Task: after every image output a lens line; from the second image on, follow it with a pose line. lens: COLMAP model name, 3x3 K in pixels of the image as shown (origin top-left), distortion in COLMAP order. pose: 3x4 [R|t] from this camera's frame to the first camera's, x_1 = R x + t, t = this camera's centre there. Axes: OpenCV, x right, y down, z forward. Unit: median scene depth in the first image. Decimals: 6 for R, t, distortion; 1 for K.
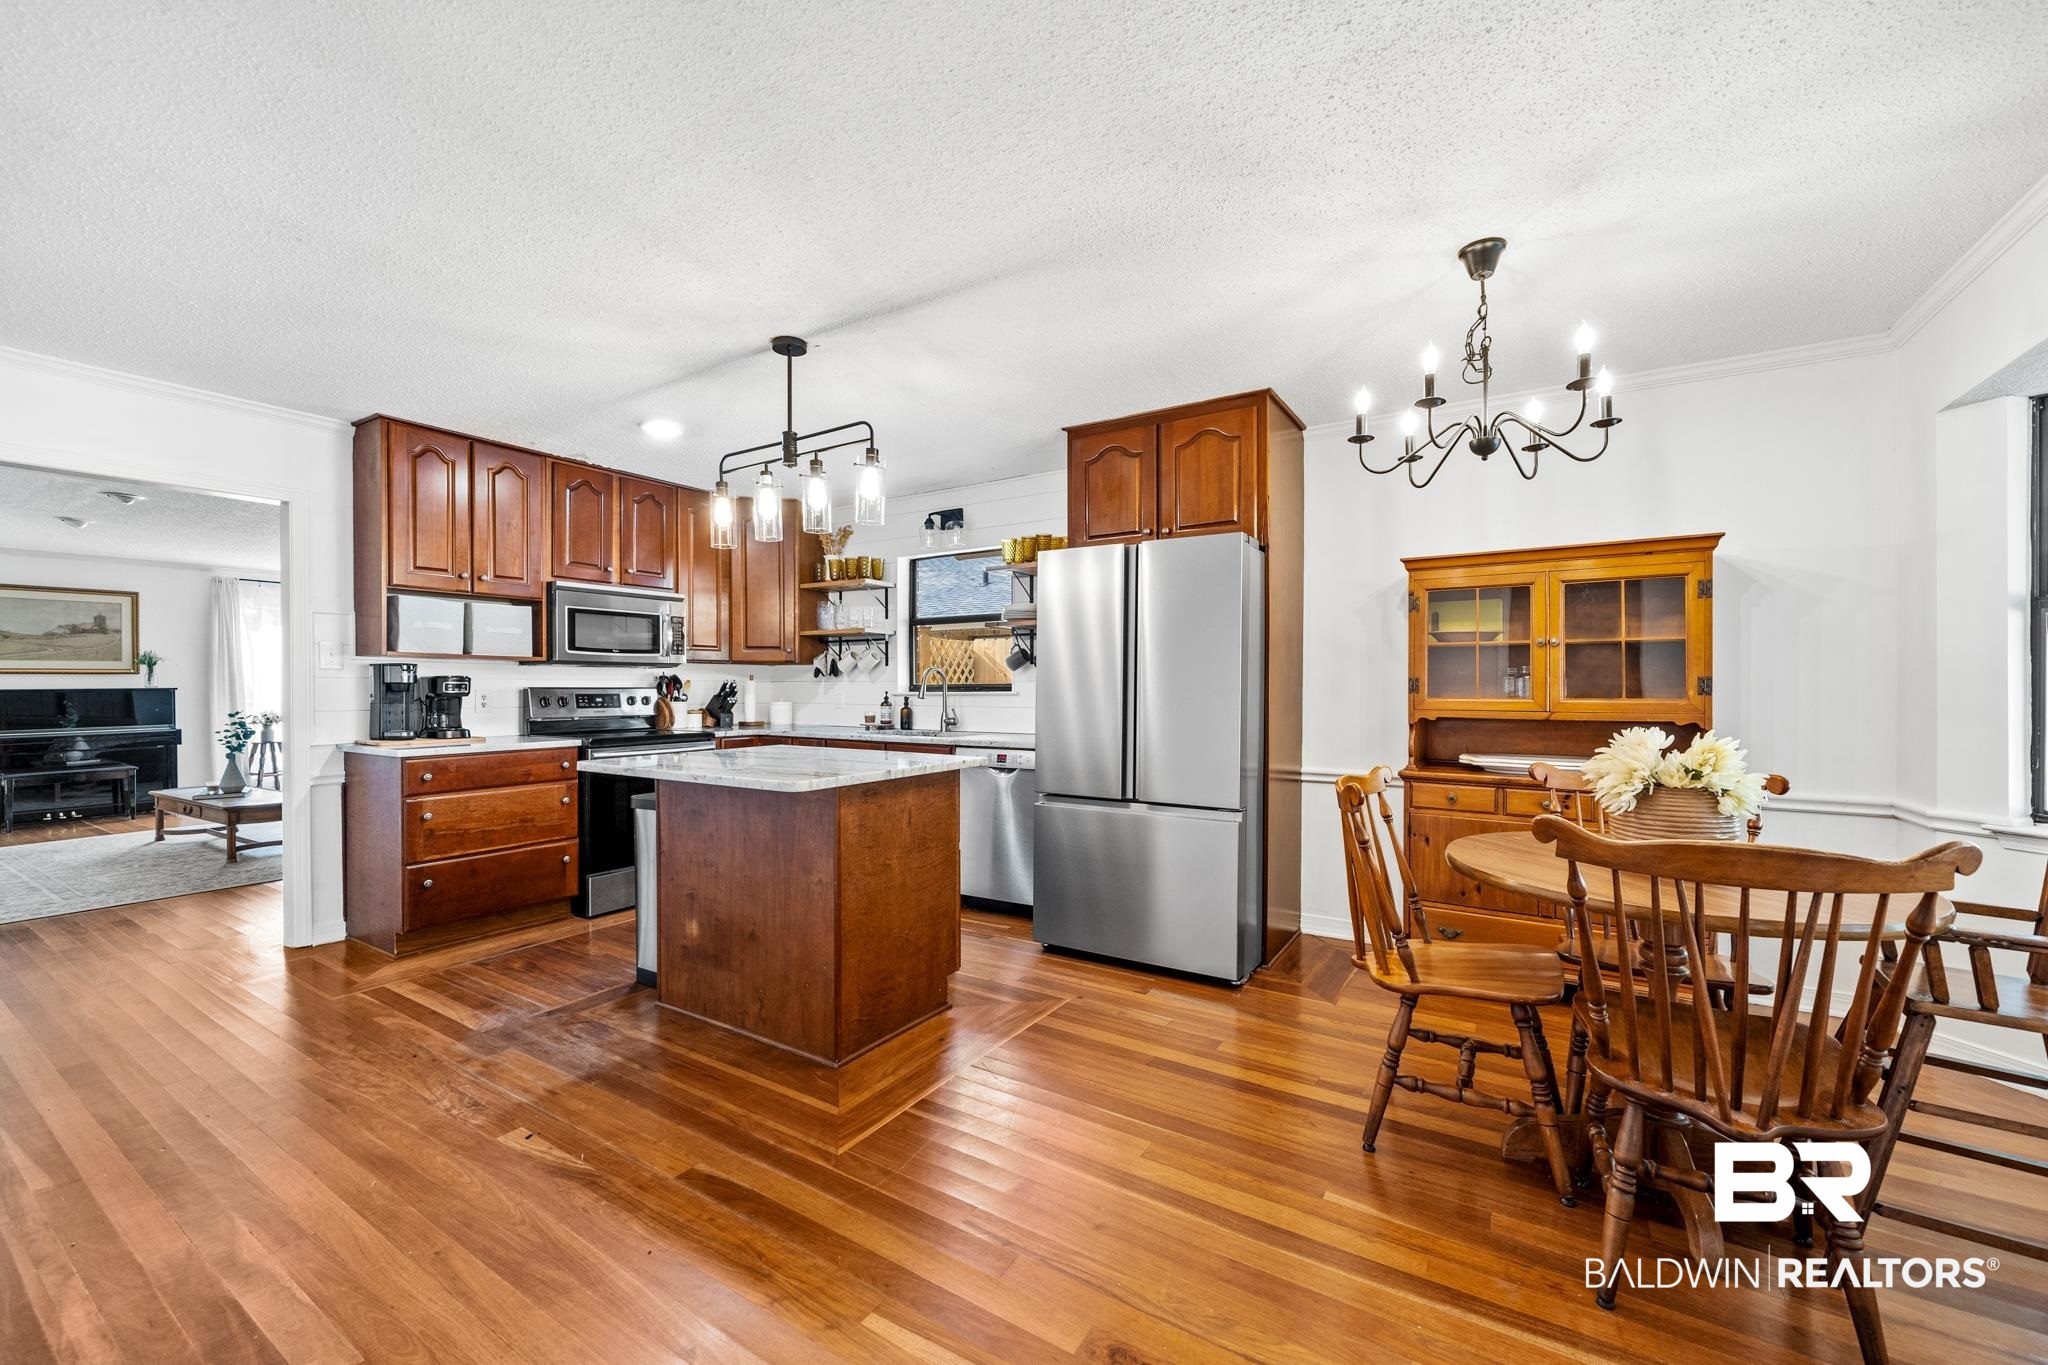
lens RADIAL K [[810.1, 0, 1025.9], [0, 810.1, 688.5], [0, 0, 1]] dist [-0.003043, 0.000364]
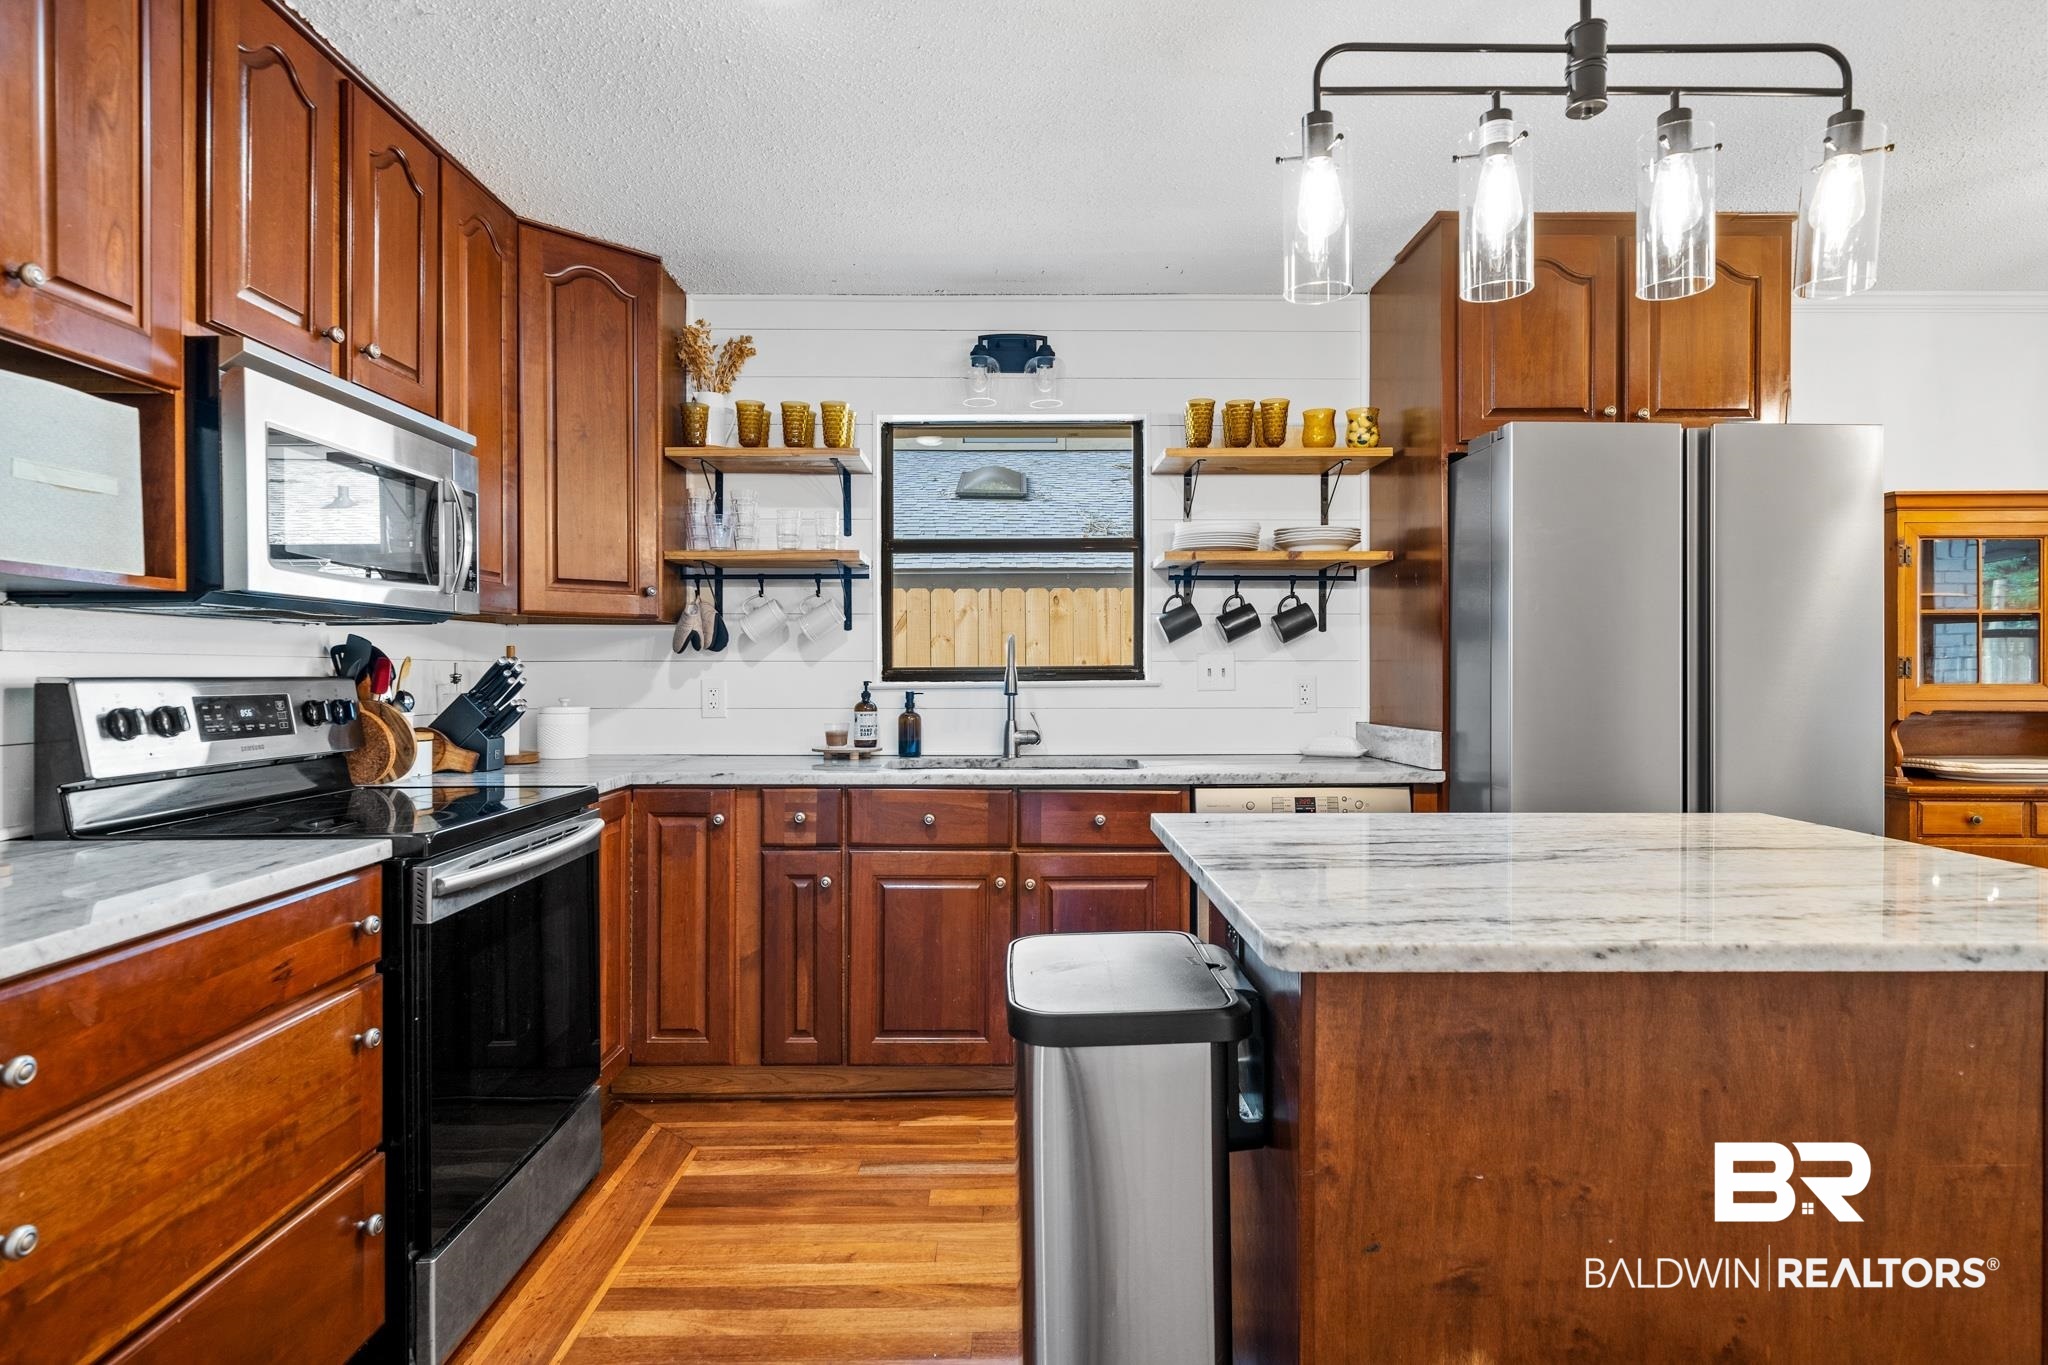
lens RADIAL K [[1069.0, 0, 1027.1], [0, 1069.0, 674.8], [0, 0, 1]] dist [0.001867, -0.000032]
pose [[0.838864, -0.005138, 0.544316, -0.712876], [0.003893, 0.999987, 0.003439, -0.003810], [-0.544327, -0.000766, 0.838873, 0.631206]]
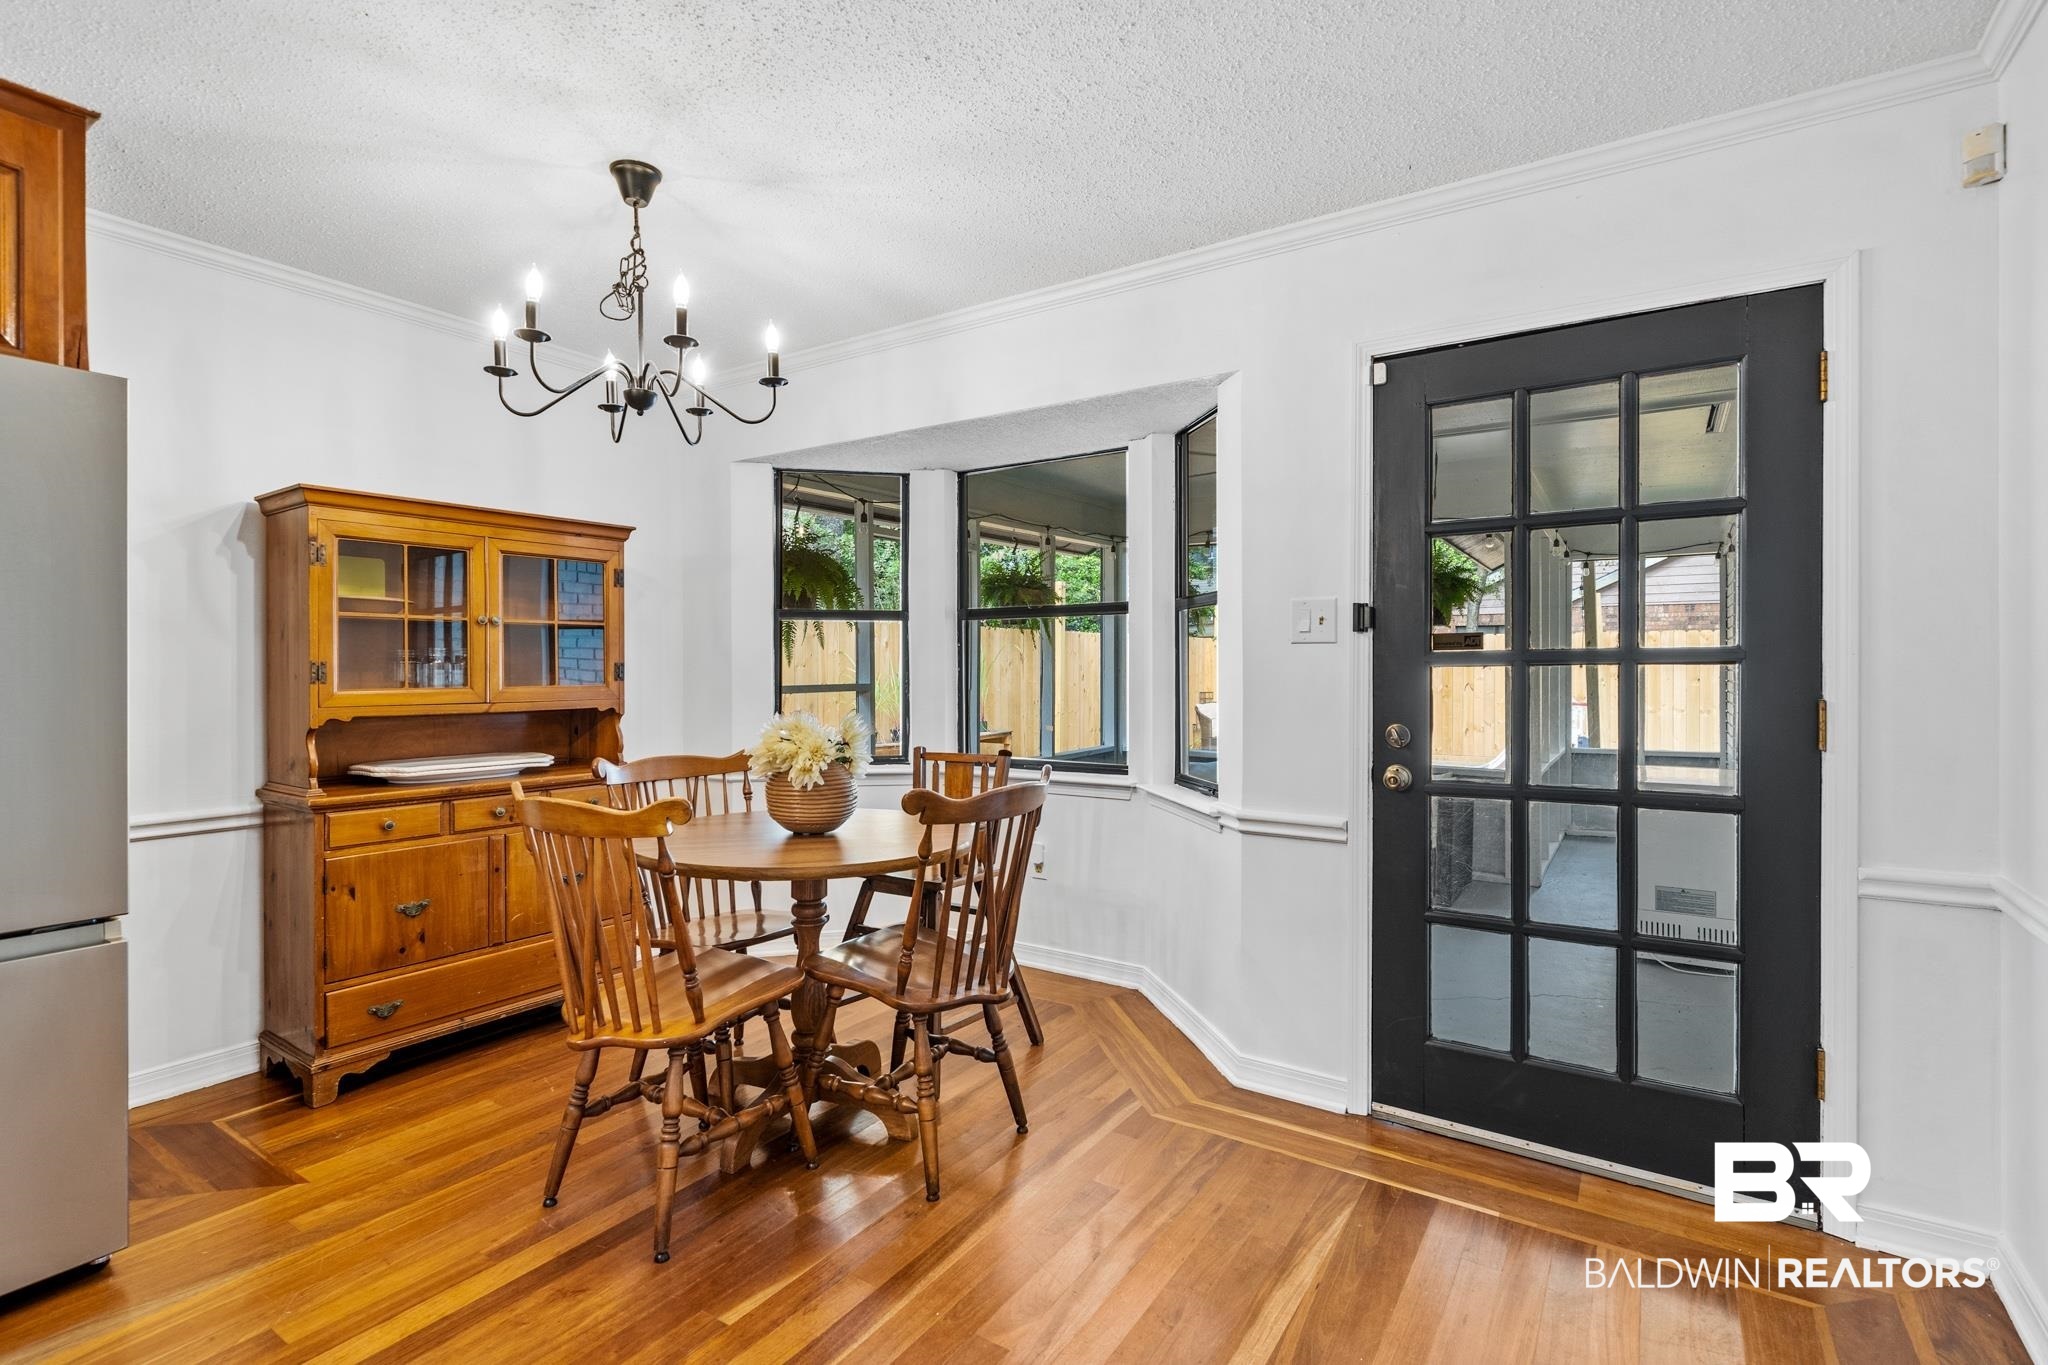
lens RADIAL K [[947.5, 0, 1013.9], [0, 947.5, 668.7], [0, 0, 1]] dist [0.005483, -0.000226]
pose [[0.027634, -0.000255, 0.999618, -0.311595], [0.006492, 0.999979, 0.000076, -0.003297], [-0.999597, 0.006487, 0.027635, 0.394795]]
